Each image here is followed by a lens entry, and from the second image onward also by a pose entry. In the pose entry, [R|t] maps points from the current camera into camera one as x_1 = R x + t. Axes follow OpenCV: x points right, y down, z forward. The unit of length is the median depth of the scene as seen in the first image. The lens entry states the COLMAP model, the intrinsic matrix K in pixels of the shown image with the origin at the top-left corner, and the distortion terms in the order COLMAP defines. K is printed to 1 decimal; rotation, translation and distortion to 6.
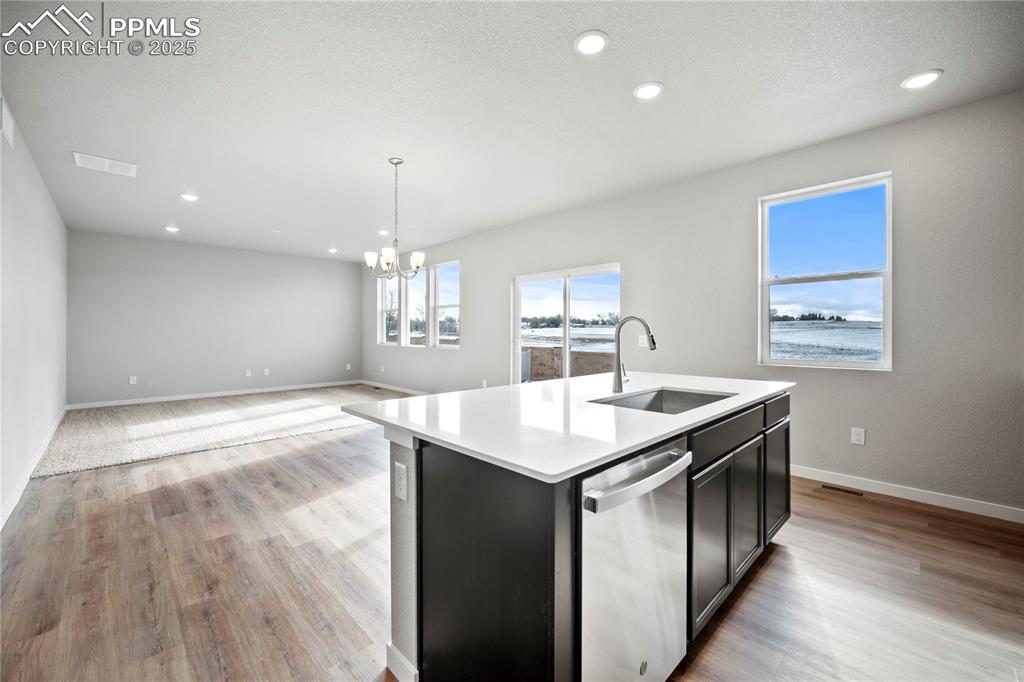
lens RADIAL K [[407.6, 0, 518.1], [0, 407.6, 335.3], [0, 0, 1]] dist [-0.000643, 0.000073]
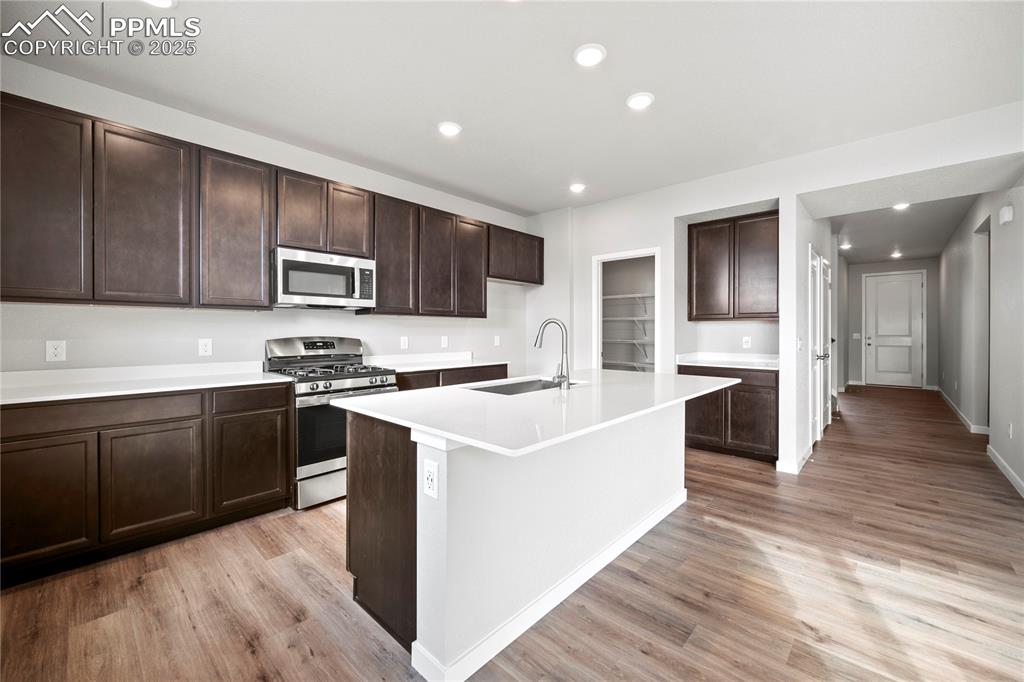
lens RADIAL K [[407.5, 0, 508.8], [0, 407.5, 335.1], [0, 0, 1]] dist [-0.001834, -0.000370]
pose [[-0.999134, 0.000710, -0.041595, 0.341553], [-0.000051, 0.999833, 0.018300, -0.016887], [0.041601, 0.018287, -0.998967, 1.618884]]
